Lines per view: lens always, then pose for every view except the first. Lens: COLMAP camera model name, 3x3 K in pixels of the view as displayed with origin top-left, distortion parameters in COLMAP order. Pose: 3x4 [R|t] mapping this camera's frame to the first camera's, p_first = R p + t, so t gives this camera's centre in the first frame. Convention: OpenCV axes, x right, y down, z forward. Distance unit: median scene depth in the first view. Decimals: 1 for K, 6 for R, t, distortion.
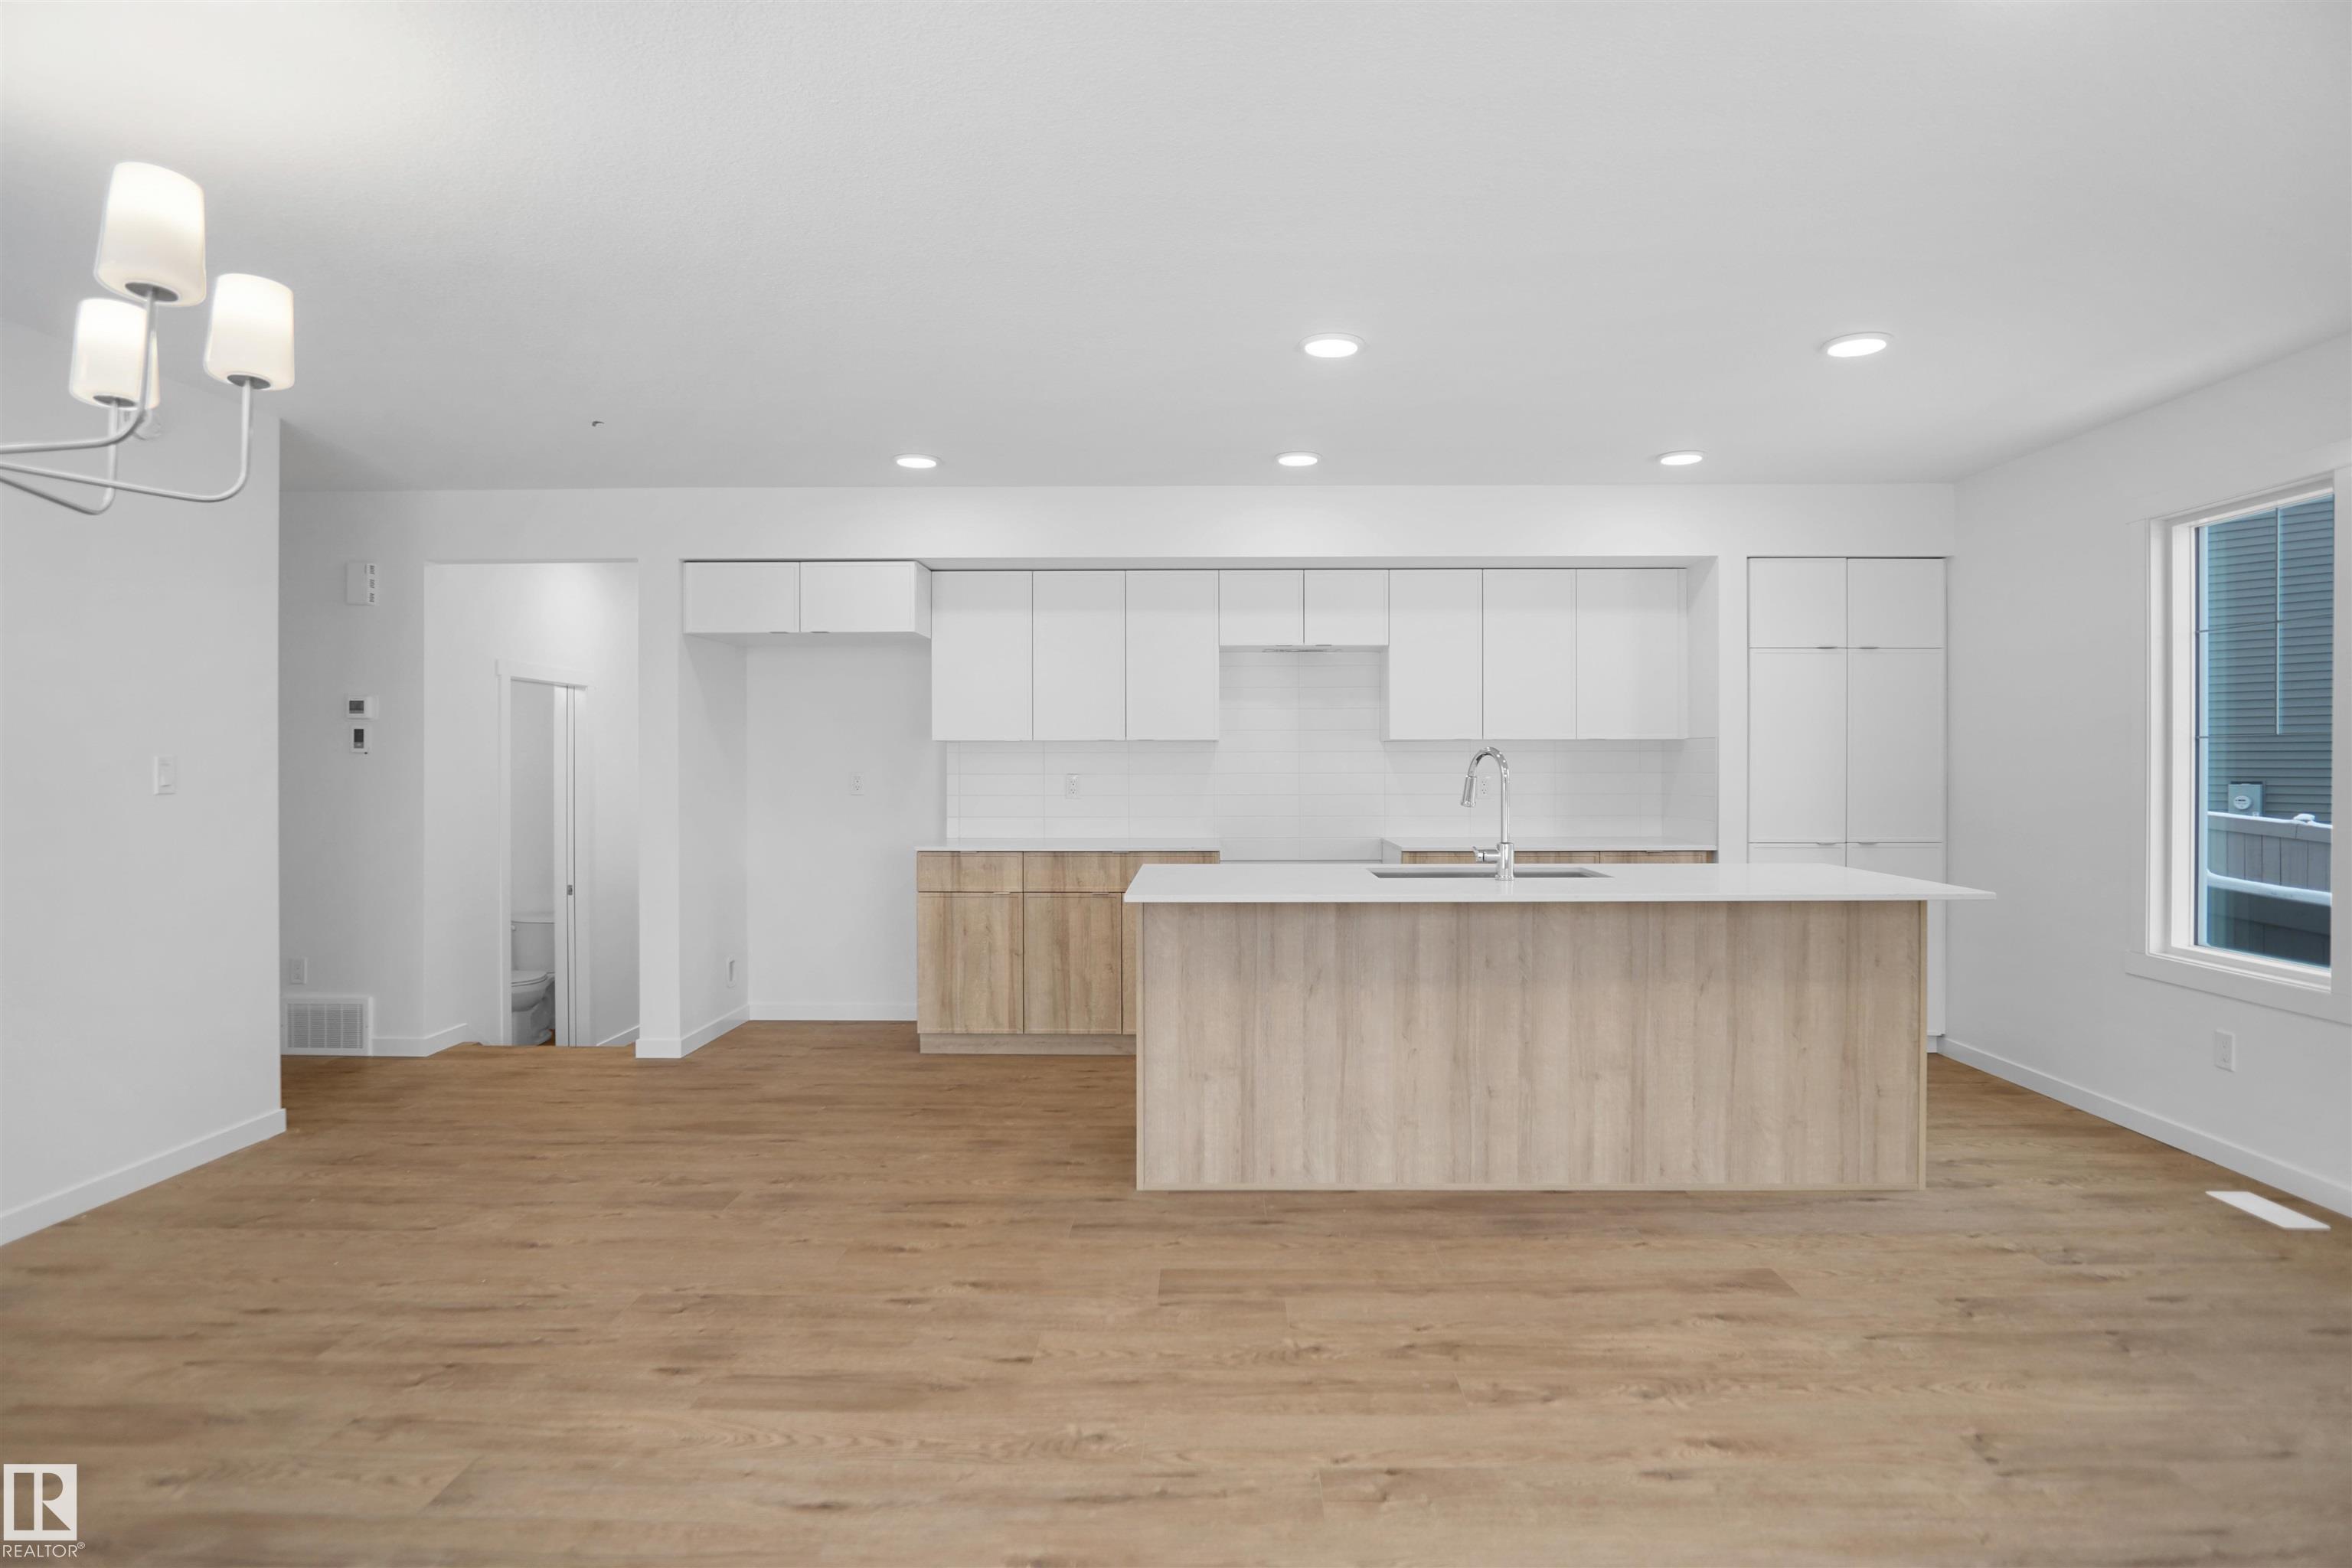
lens RADIAL K [[1254.8, 0, 1195.8], [0, 1254.8, 780.8], [0, 0, 1]] dist [-0.037054, 0.011727]
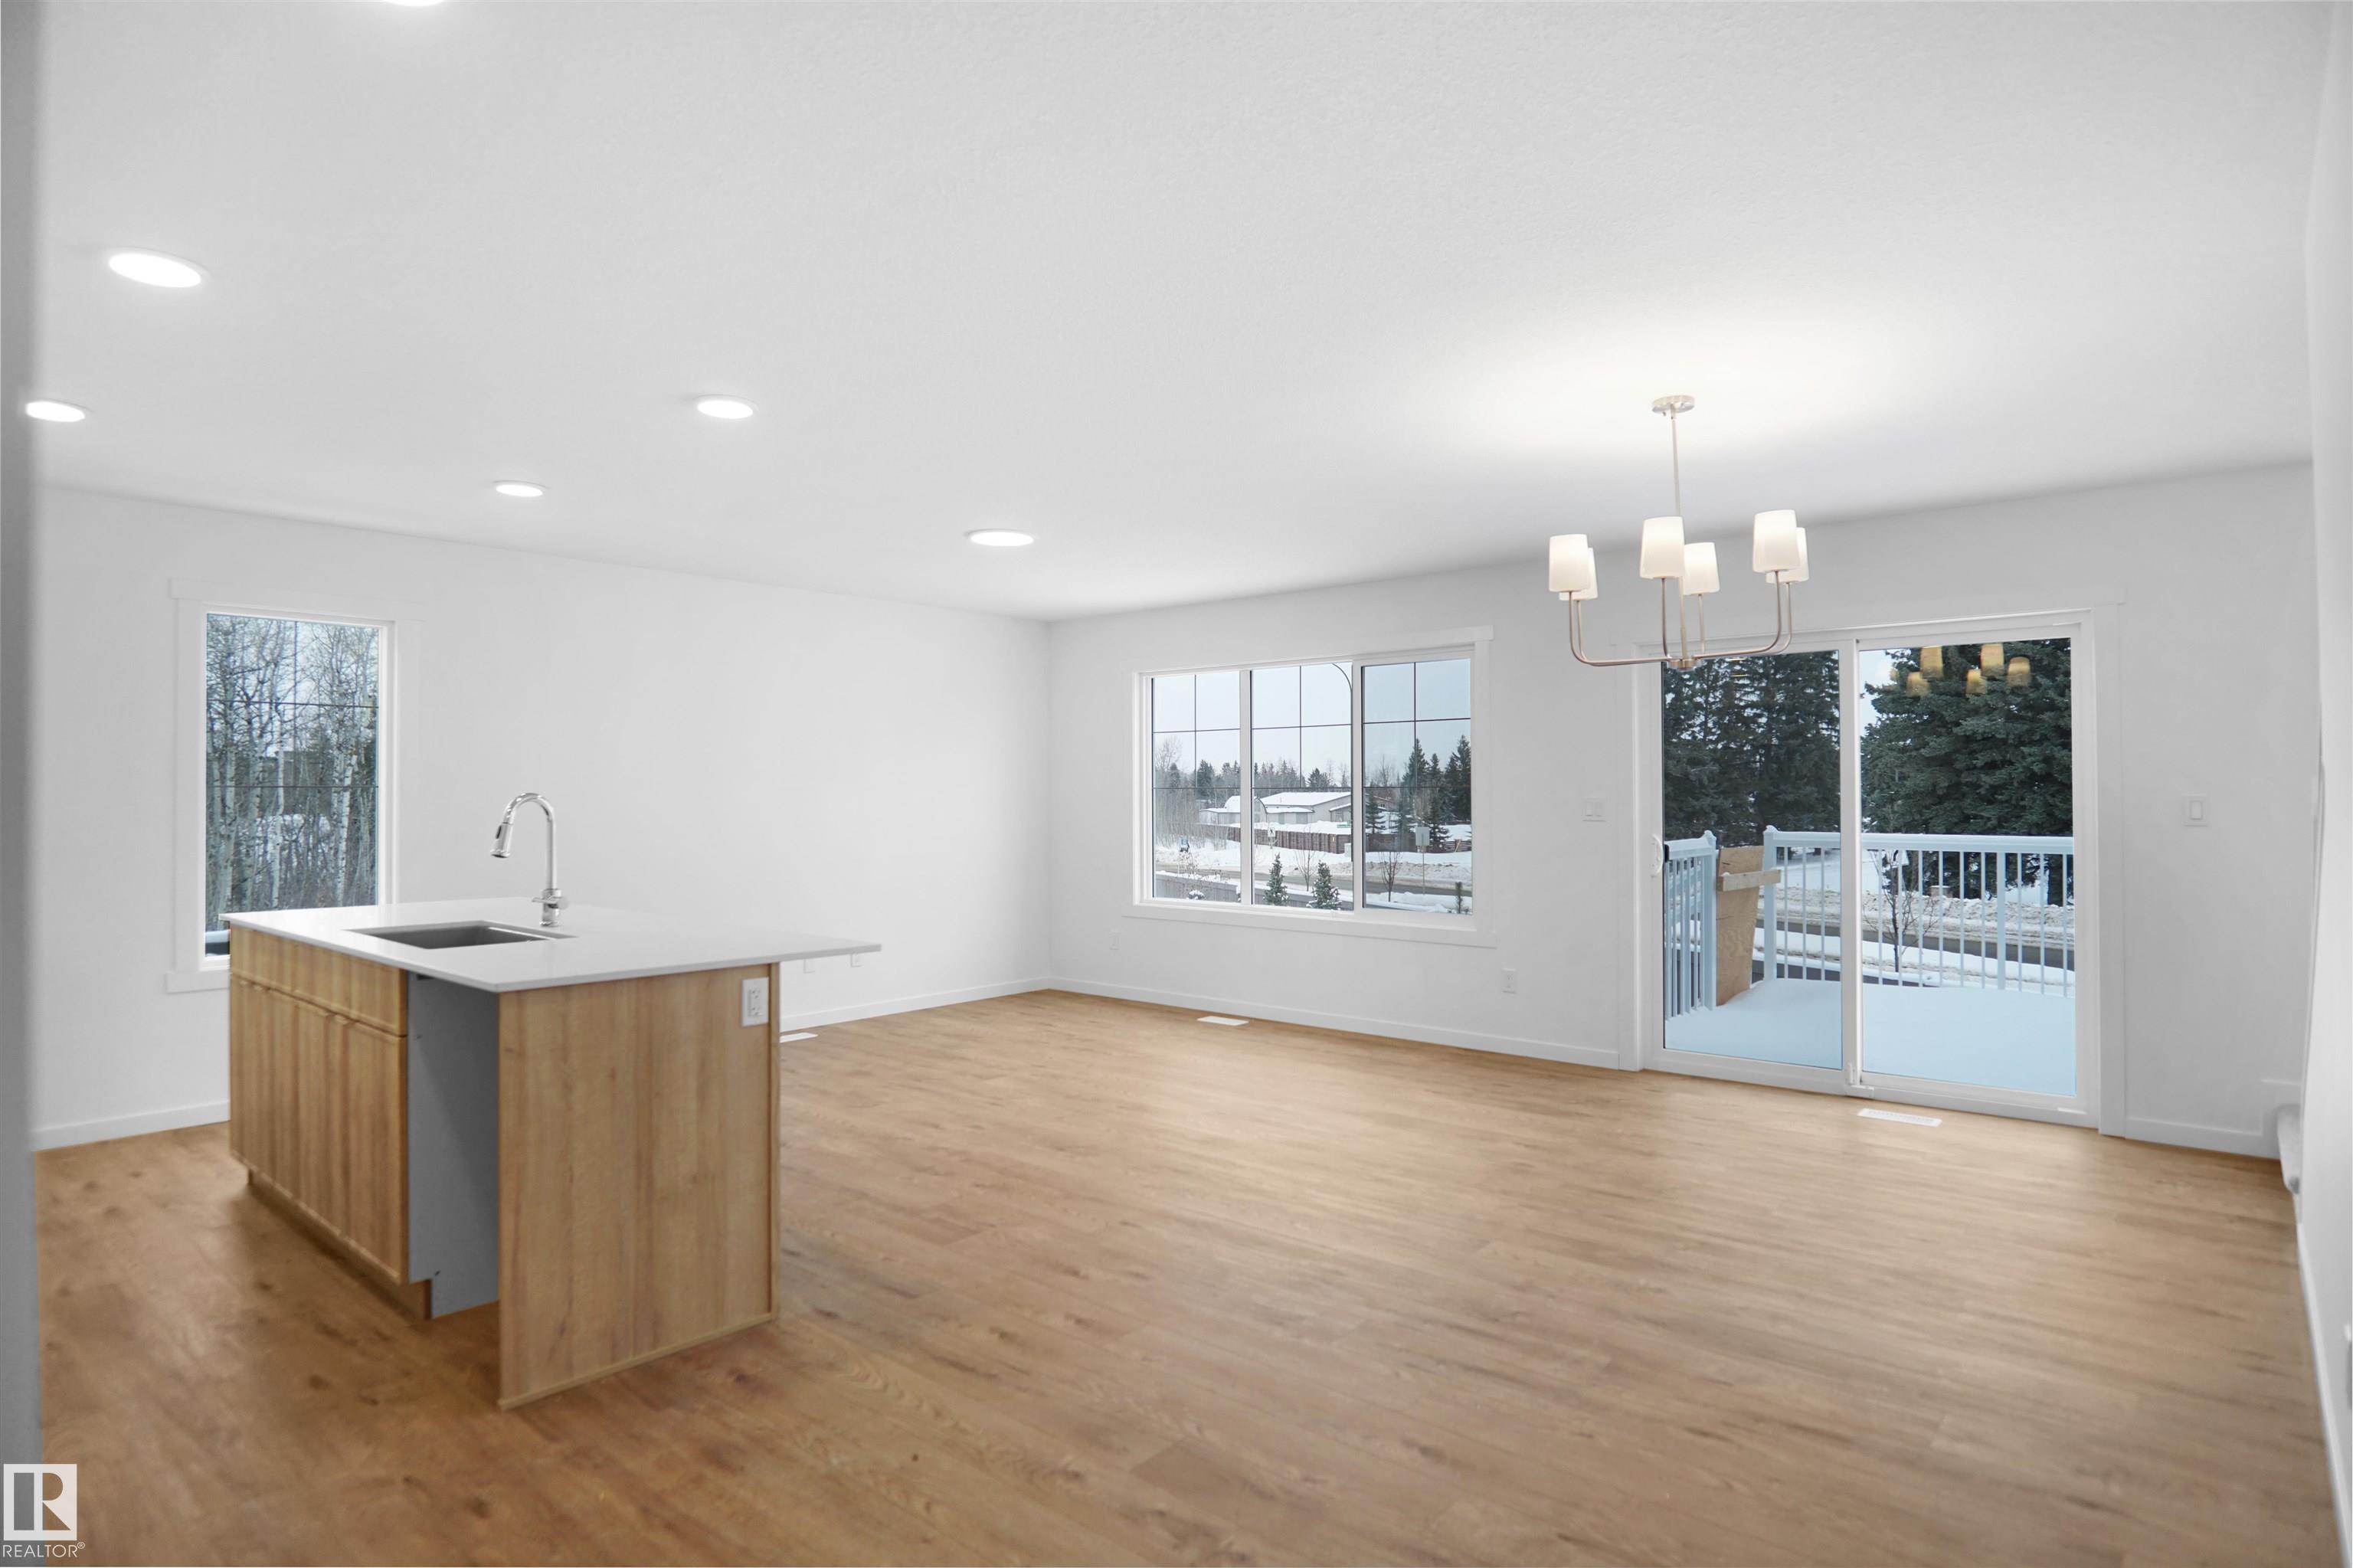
lens RADIAL K [[1255.4, 0, 1196.3], [0, 1255.4, 780.8], [0, 0, 1]] dist [-0.037054, 0.011727]
pose [[-0.770511, 0.009045, 0.637363, -0.811477], [0.012161, 0.999926, 0.000512, -0.032780], [-0.637311, 0.008145, -0.770564, 1.480550]]
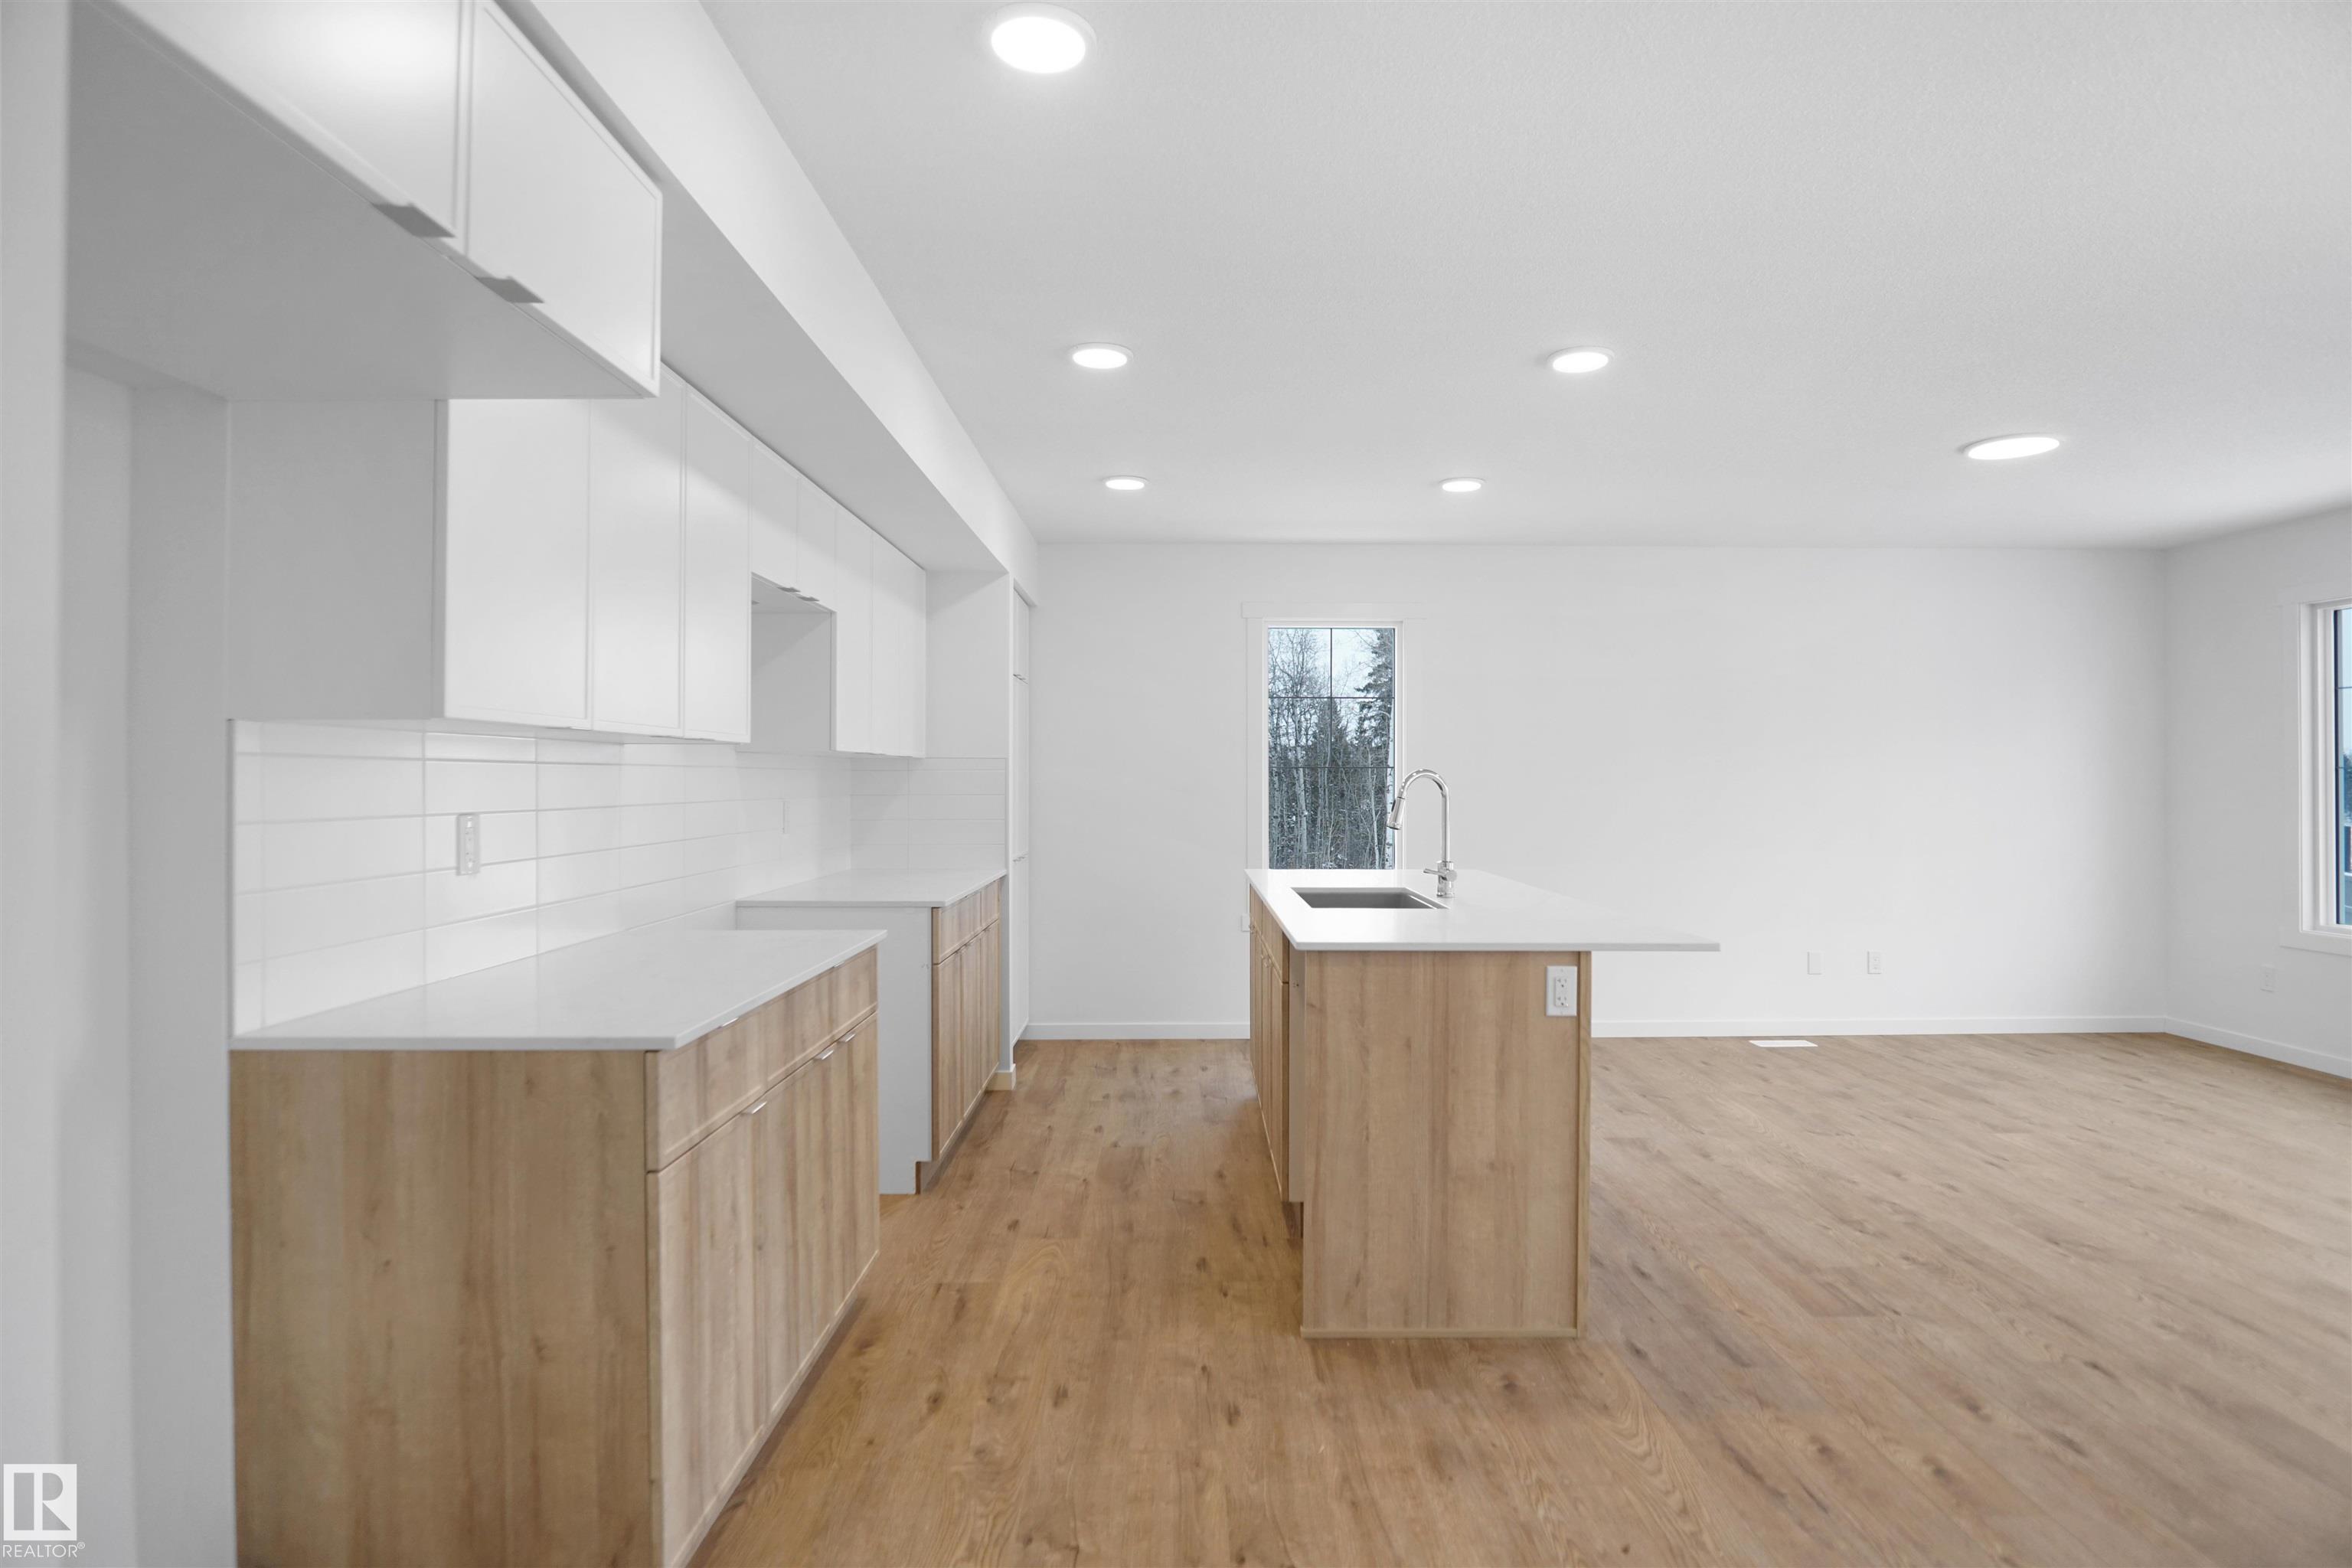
lens RADIAL K [[1254.8, 0, 1195.8], [0, 1254.8, 780.8], [0, 0, 1]] dist [-0.037054, 0.011727]
pose [[-0.020931, 0.001839, 0.999779, -0.822387], [0.013662, 0.999905, -0.001553, -0.020571], [-0.999688, 0.013626, -0.020954, 1.267583]]
